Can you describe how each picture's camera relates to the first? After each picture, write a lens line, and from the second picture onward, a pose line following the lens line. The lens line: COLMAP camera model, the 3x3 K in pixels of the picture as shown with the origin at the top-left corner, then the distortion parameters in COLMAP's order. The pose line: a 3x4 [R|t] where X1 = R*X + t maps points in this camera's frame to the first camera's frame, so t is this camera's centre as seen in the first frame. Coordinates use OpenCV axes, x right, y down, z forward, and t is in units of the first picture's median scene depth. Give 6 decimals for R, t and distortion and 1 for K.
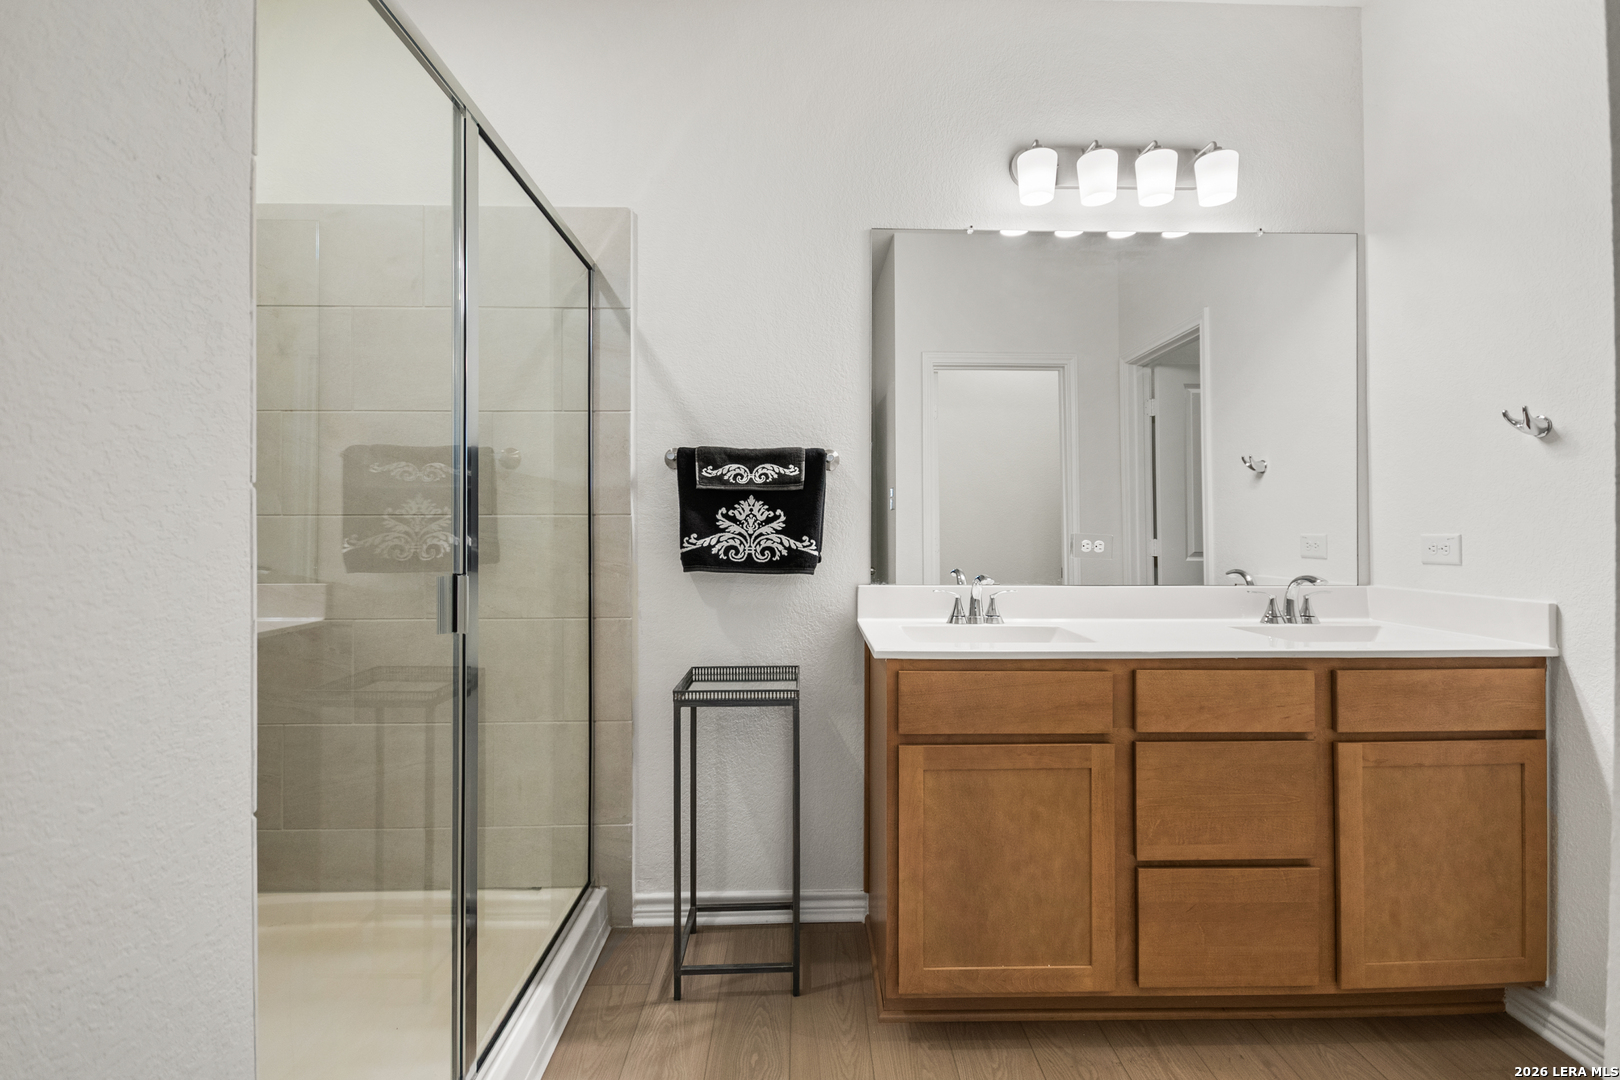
lens RADIAL K [[732.9, 0, 819.8], [0, 732.9, 535.7], [0, 0, 1]] dist [0.001339, 0.000334]
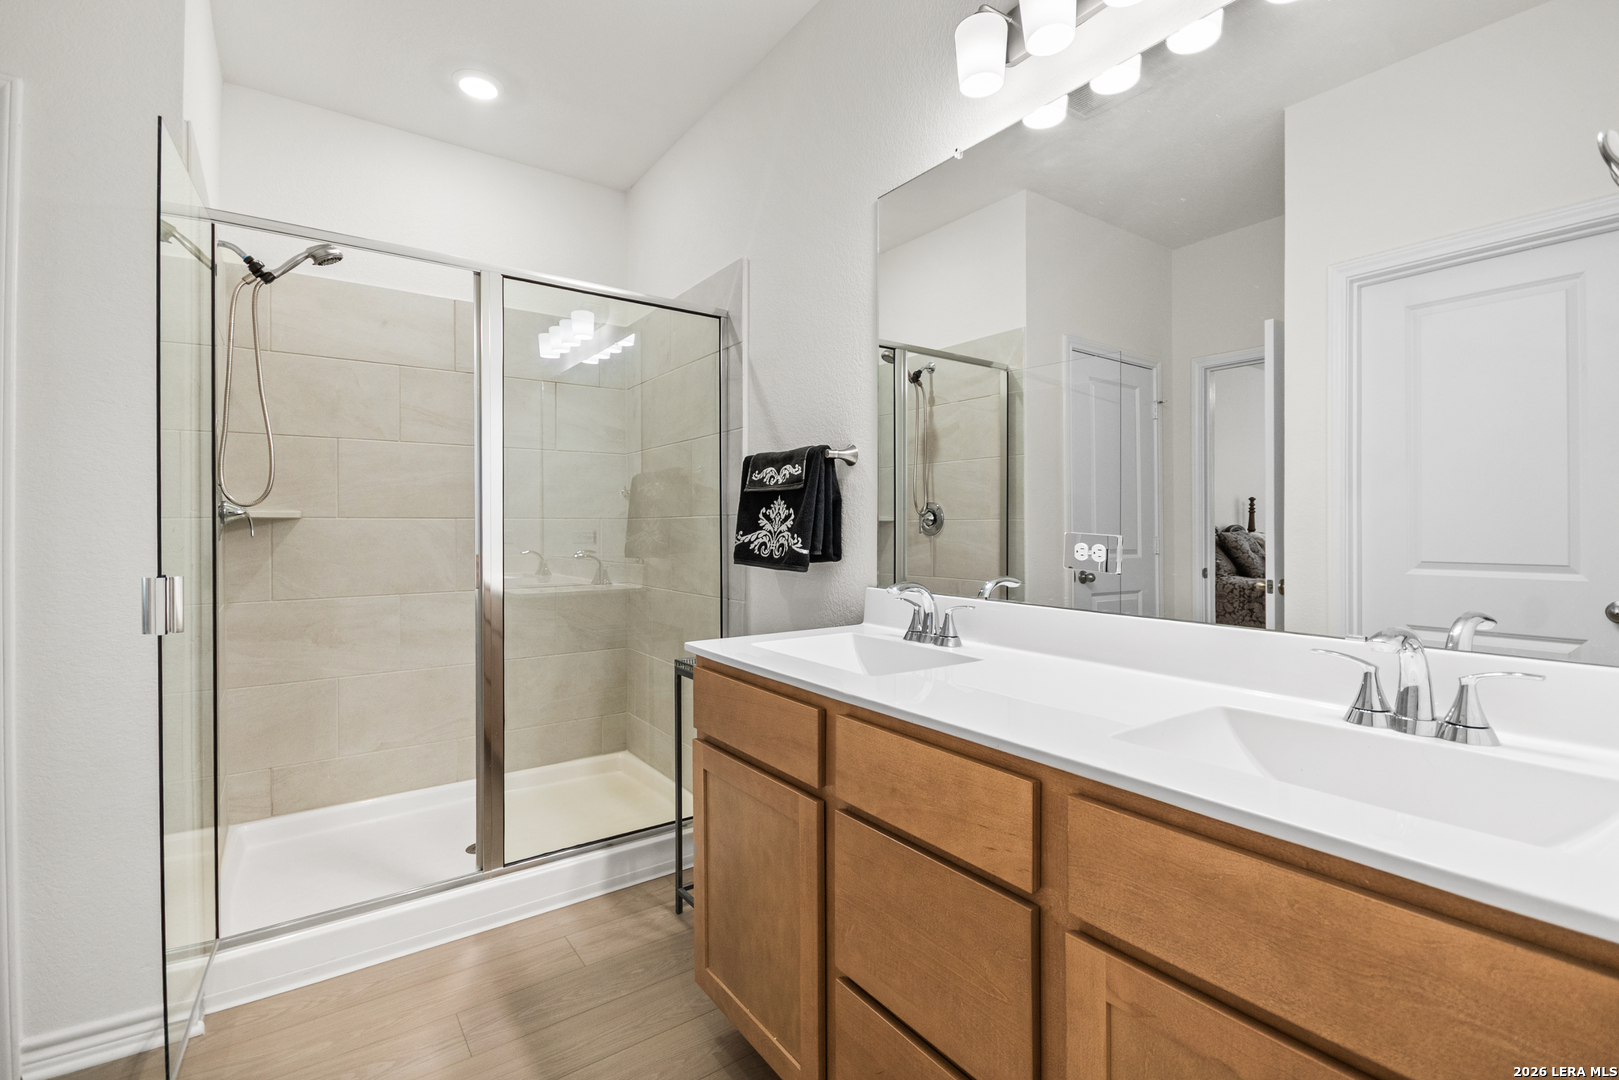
lens RADIAL K [[732.4, 0, 819.3], [0, 732.4, 535.7], [0, 0, 1]] dist [0.001339, 0.000334]
pose [[0.570199, 0.009656, -0.821450, 0.826115], [-0.005006, 0.999953, 0.008279, -0.005399], [0.821491, -0.000608, 0.570221, 0.441303]]
